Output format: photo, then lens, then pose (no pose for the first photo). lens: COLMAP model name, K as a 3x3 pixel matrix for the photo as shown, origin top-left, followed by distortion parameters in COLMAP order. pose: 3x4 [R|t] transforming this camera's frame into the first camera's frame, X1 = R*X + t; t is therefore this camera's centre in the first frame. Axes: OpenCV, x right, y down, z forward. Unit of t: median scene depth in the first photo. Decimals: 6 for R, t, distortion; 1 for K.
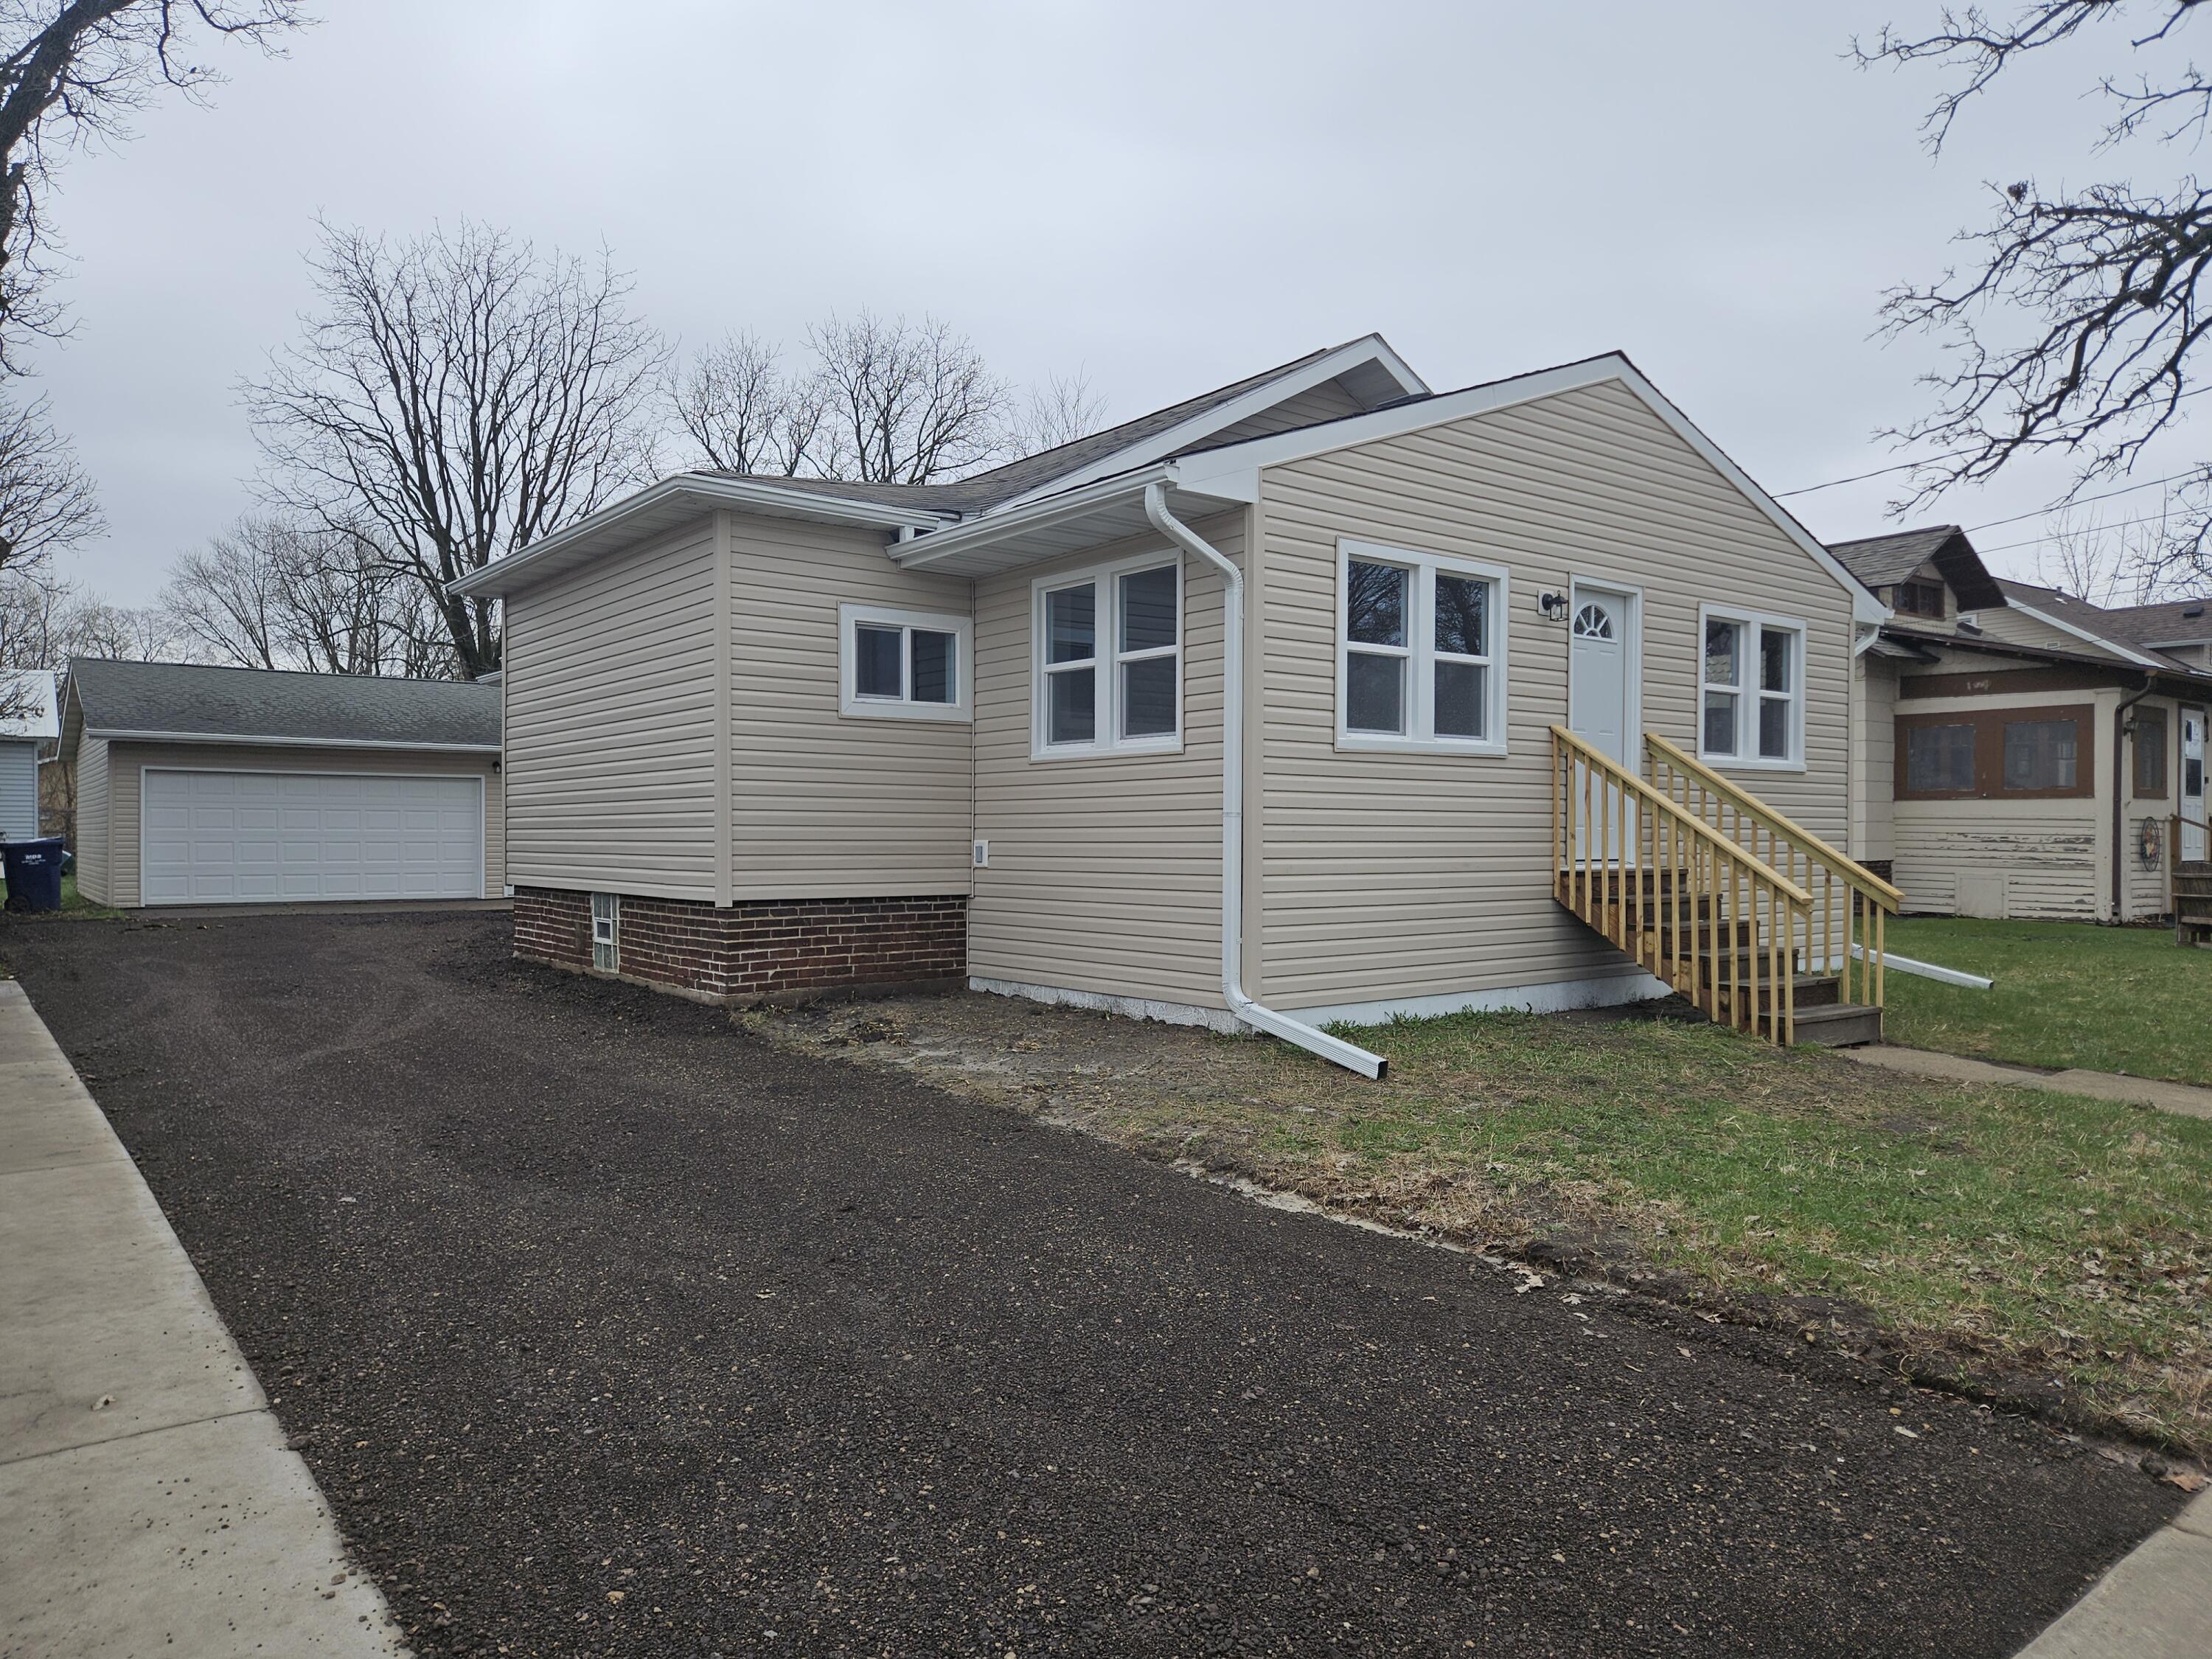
lens RADIAL K [[1450.0, 0, 1106.0], [0, 1450.0, 829.5], [0, 0, 1]] dist [0.037950, 0.002104]
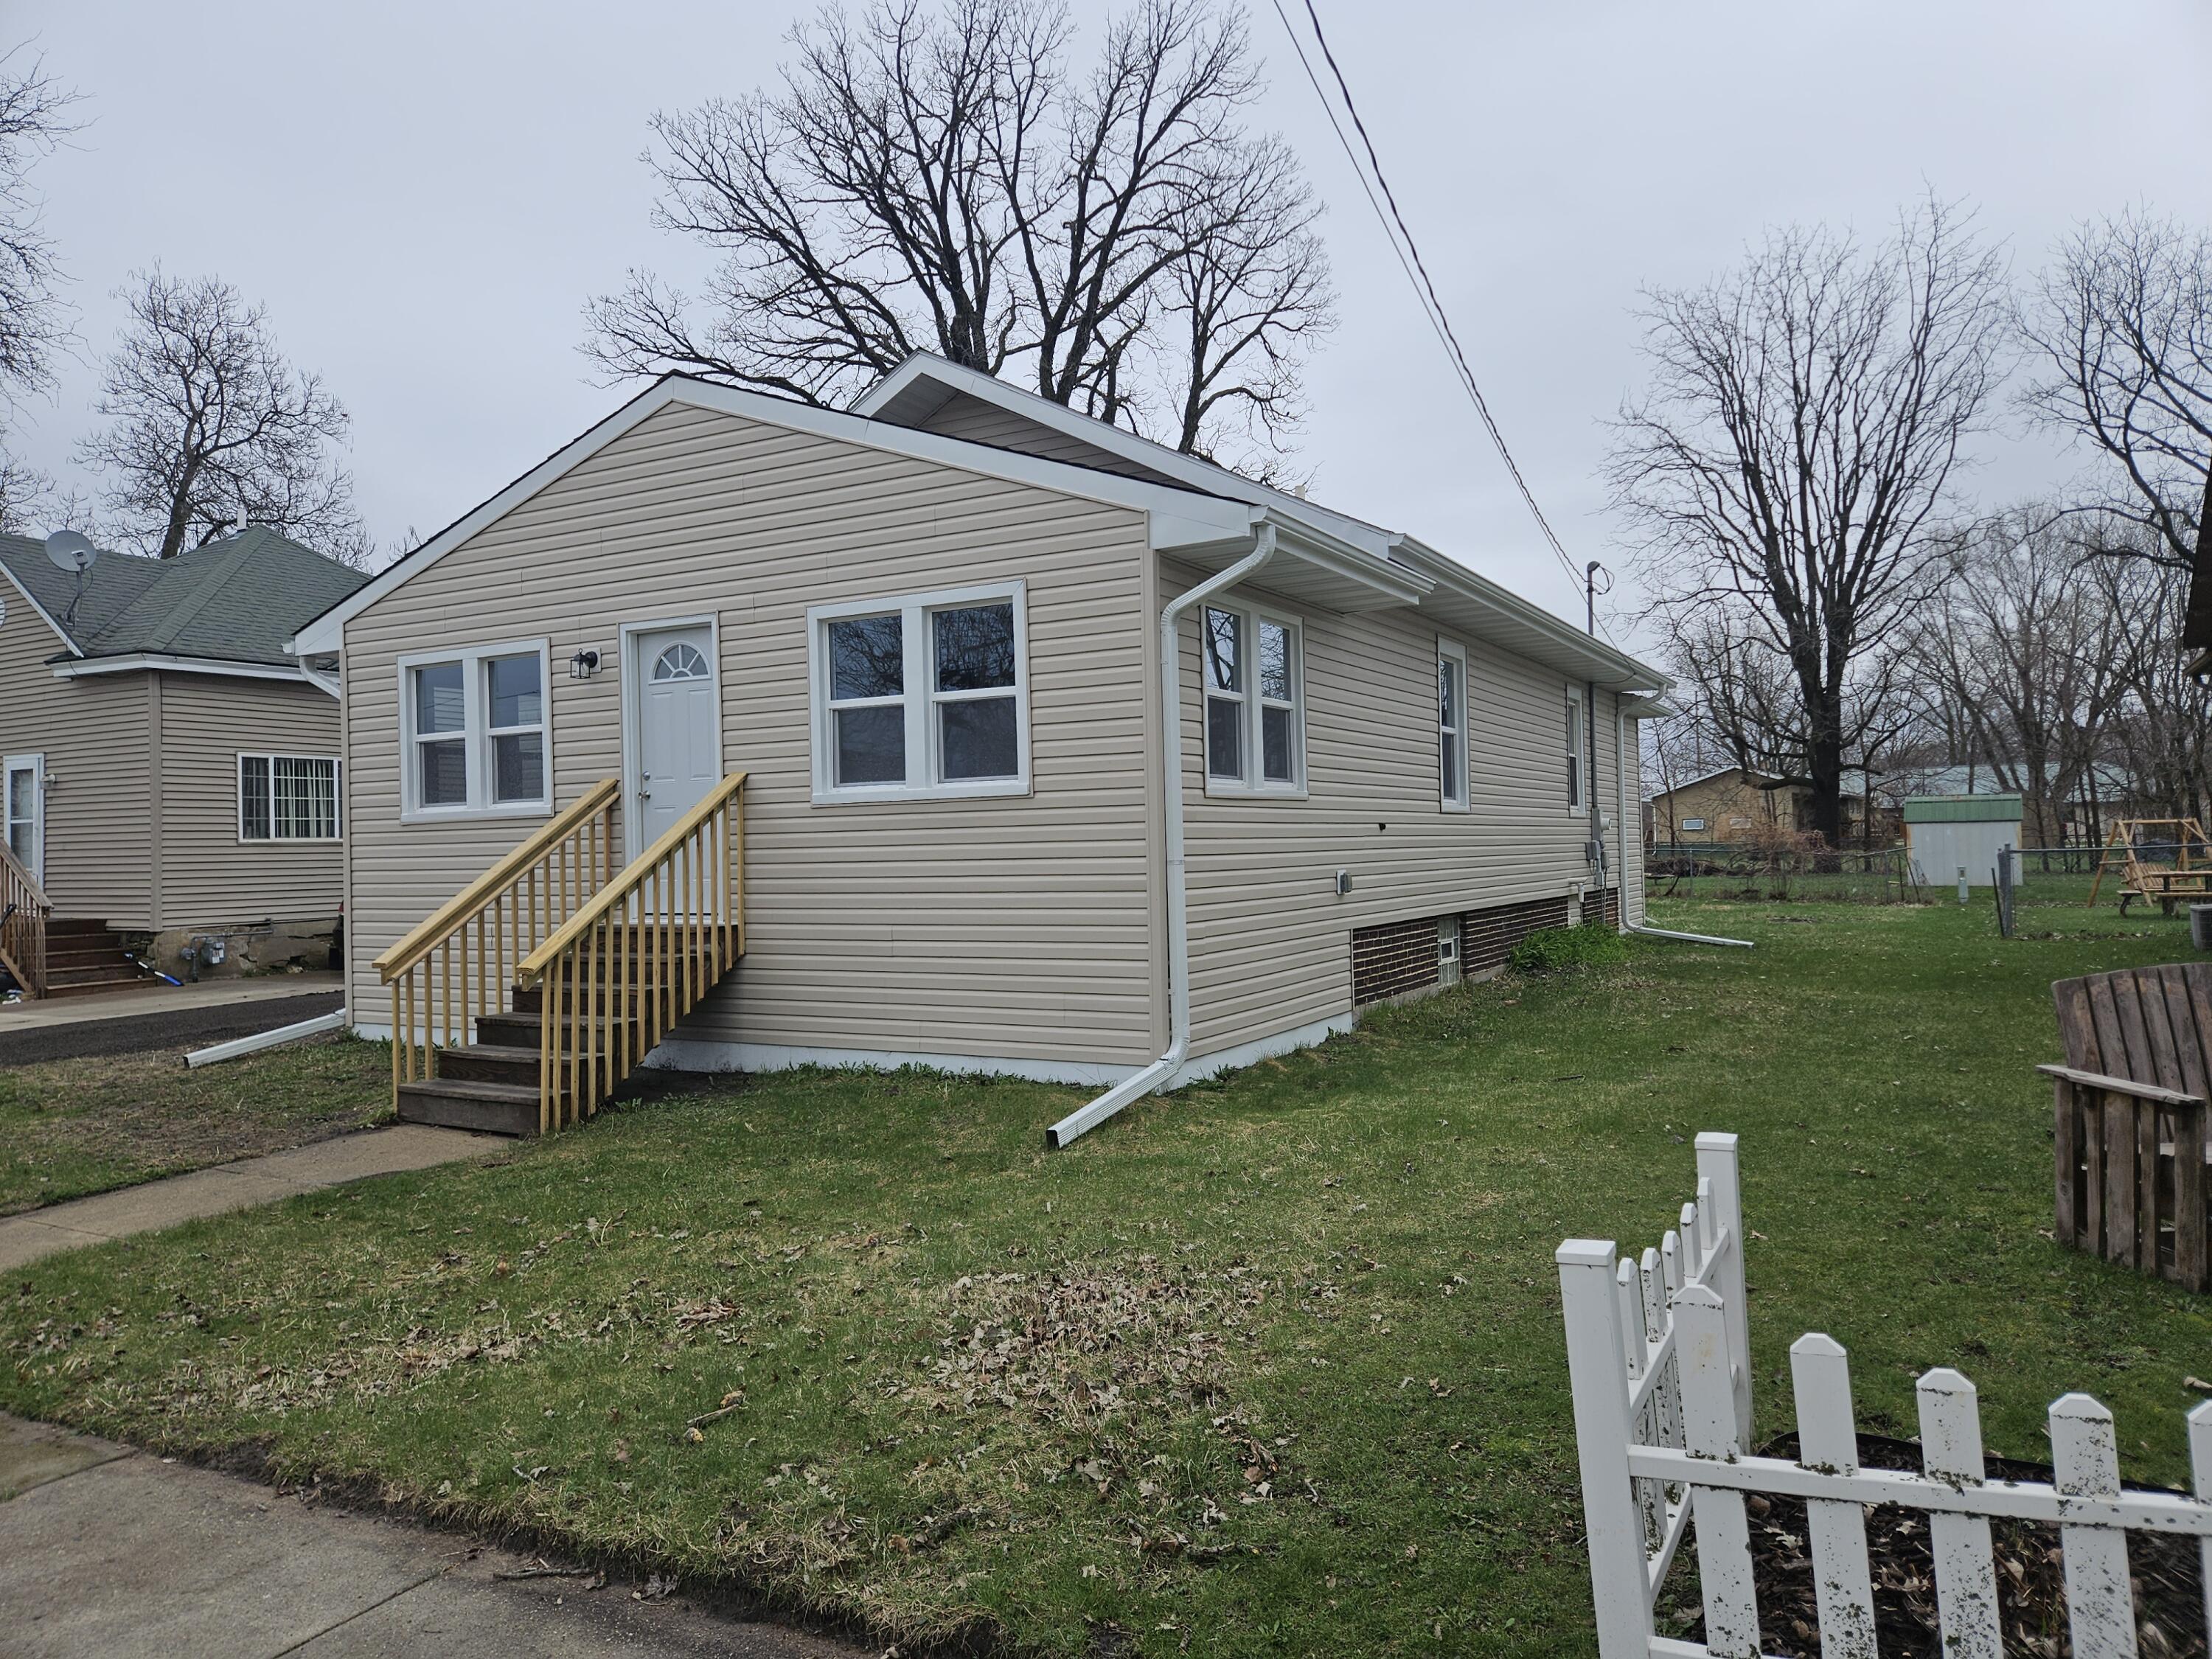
lens RADIAL K [[1521.1, 0, 1106.0], [0, 1521.1, 829.5], [0, 0, 1]] dist [0.160386, -0.000053]
pose [[0.386995, -0.044275, -0.921018, 1.599753], [0.009784, 0.998988, -0.043912, 0.016972], [0.922030, 0.007983, 0.387036, 0.962893]]
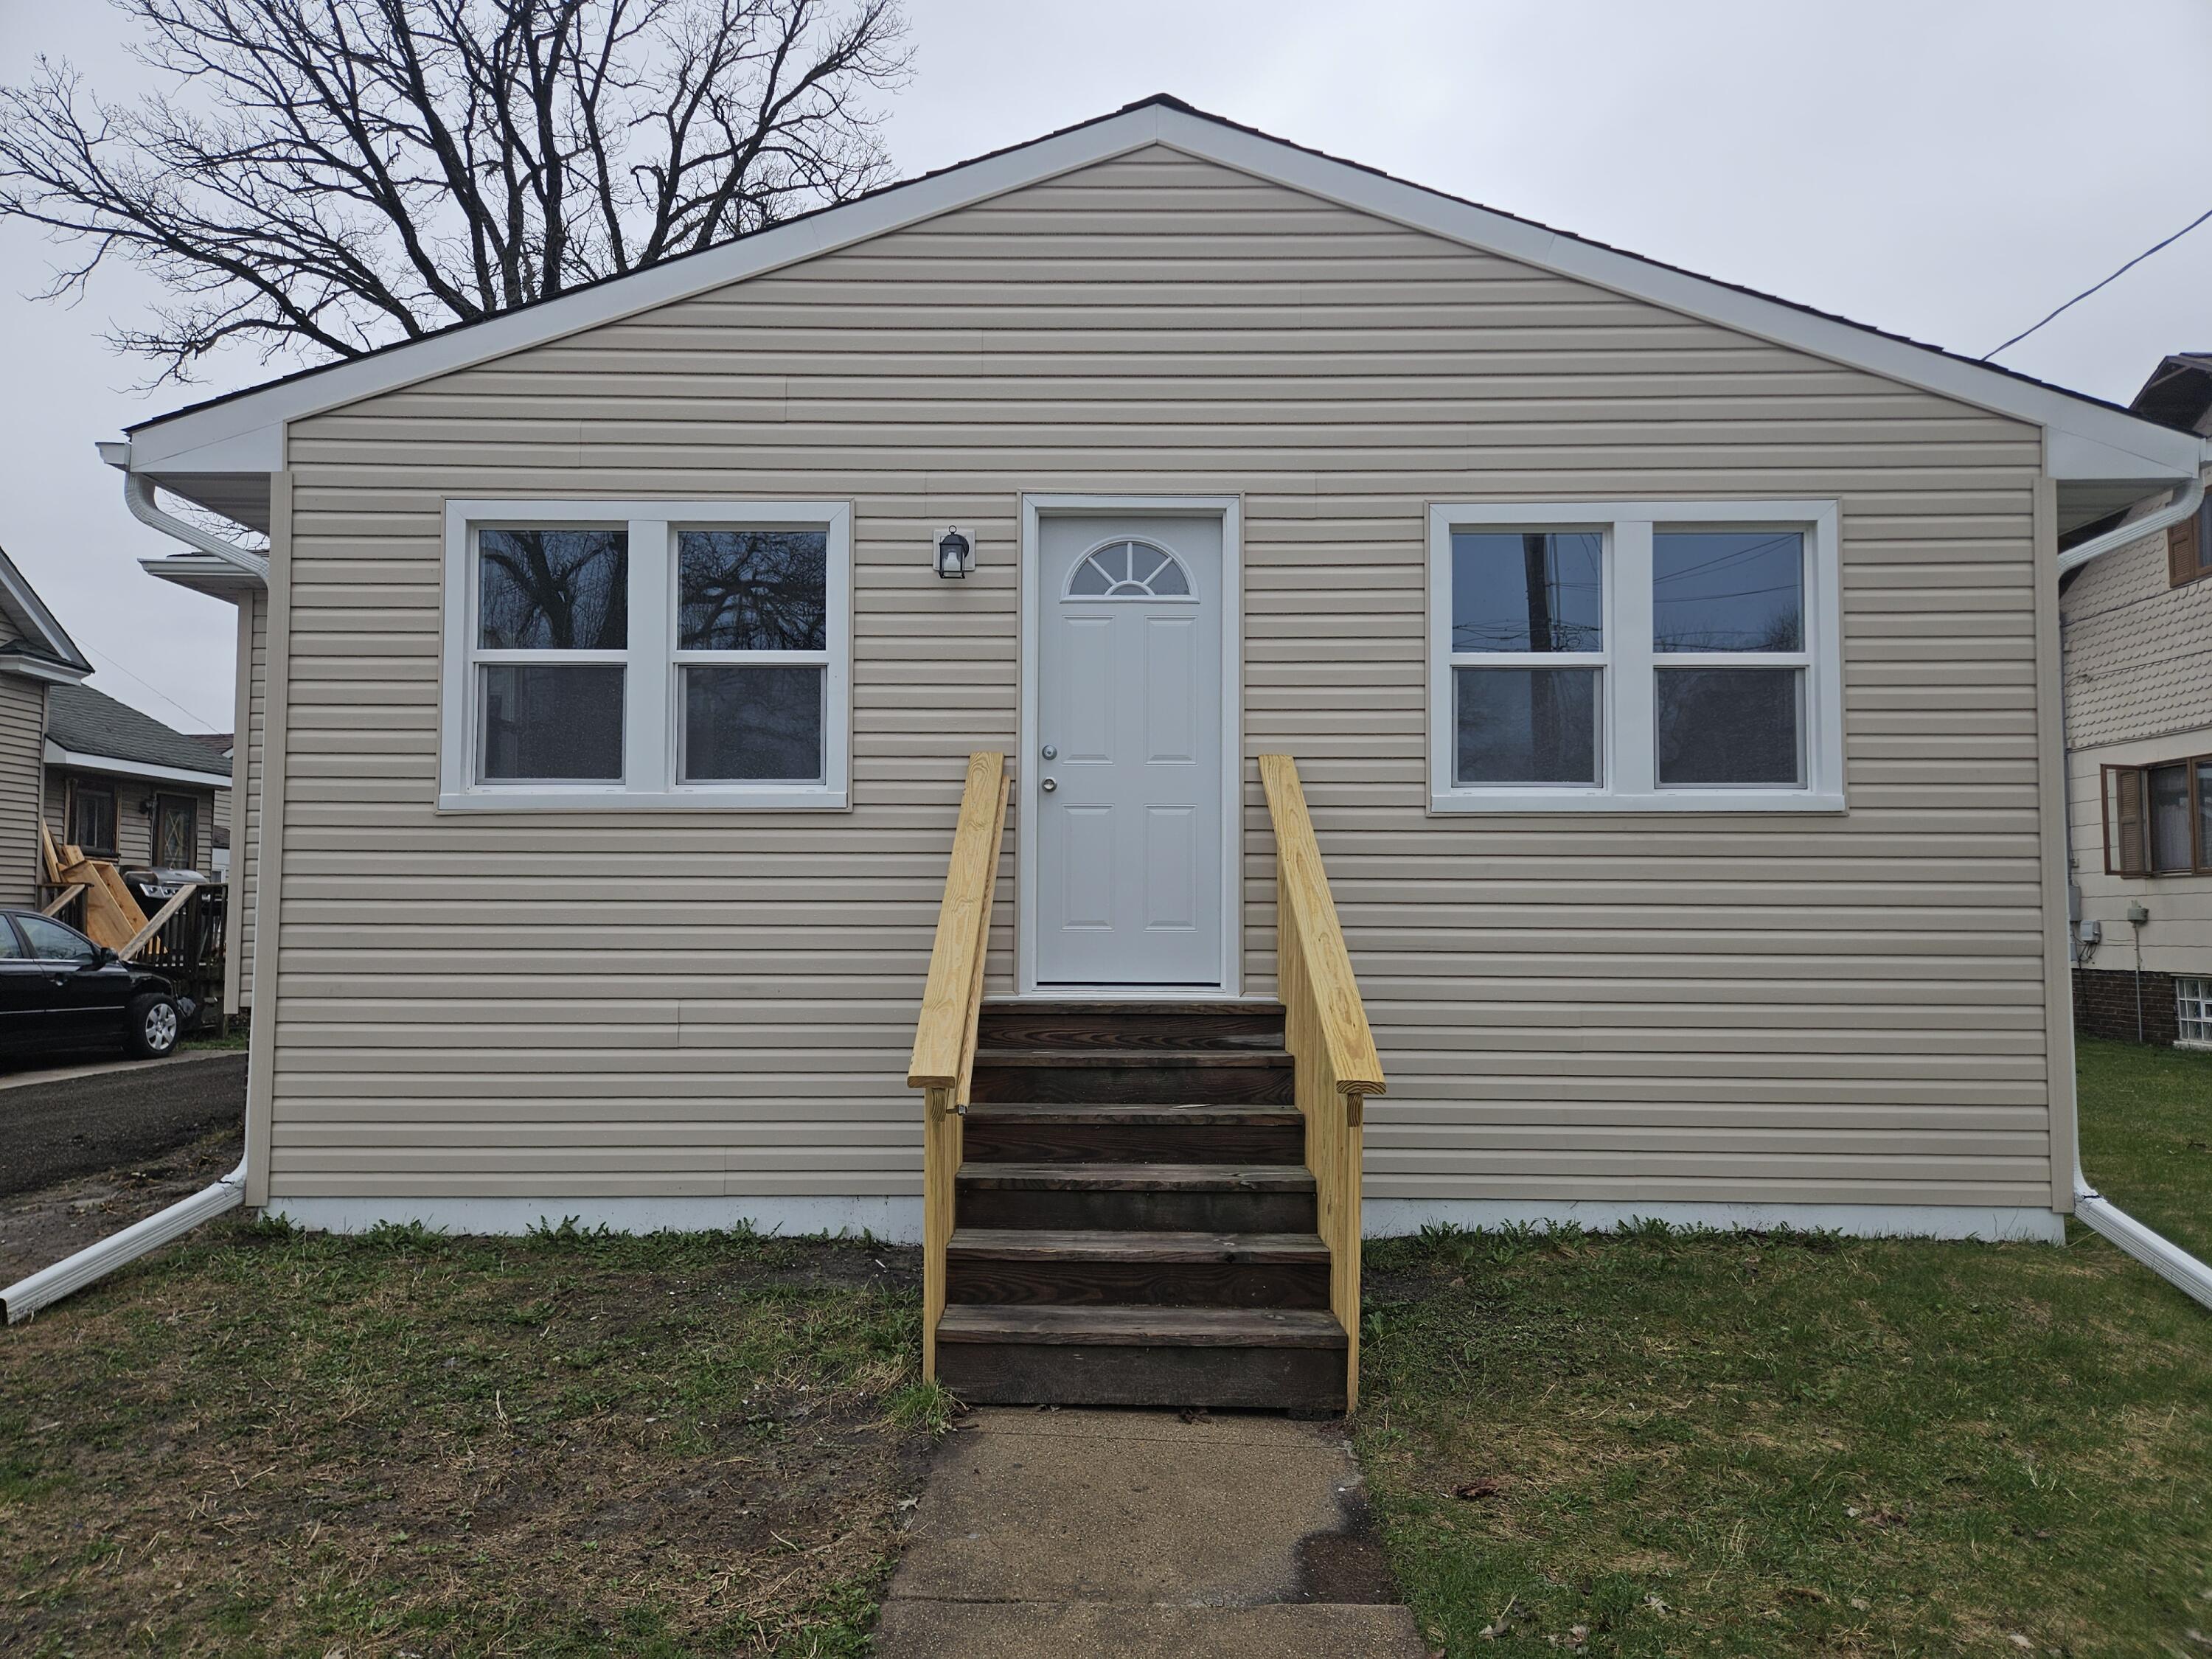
lens RADIAL K [[1450.0, 0, 1106.0], [0, 1450.0, 829.5], [0, 0, 1]] dist [0.037950, 0.002104]
pose [[0.770465, -0.034053, -0.636572, 0.593508], [-0.008271, 0.997954, -0.063396, -0.003957], [0.637428, 0.054109, 0.768608, 0.484508]]
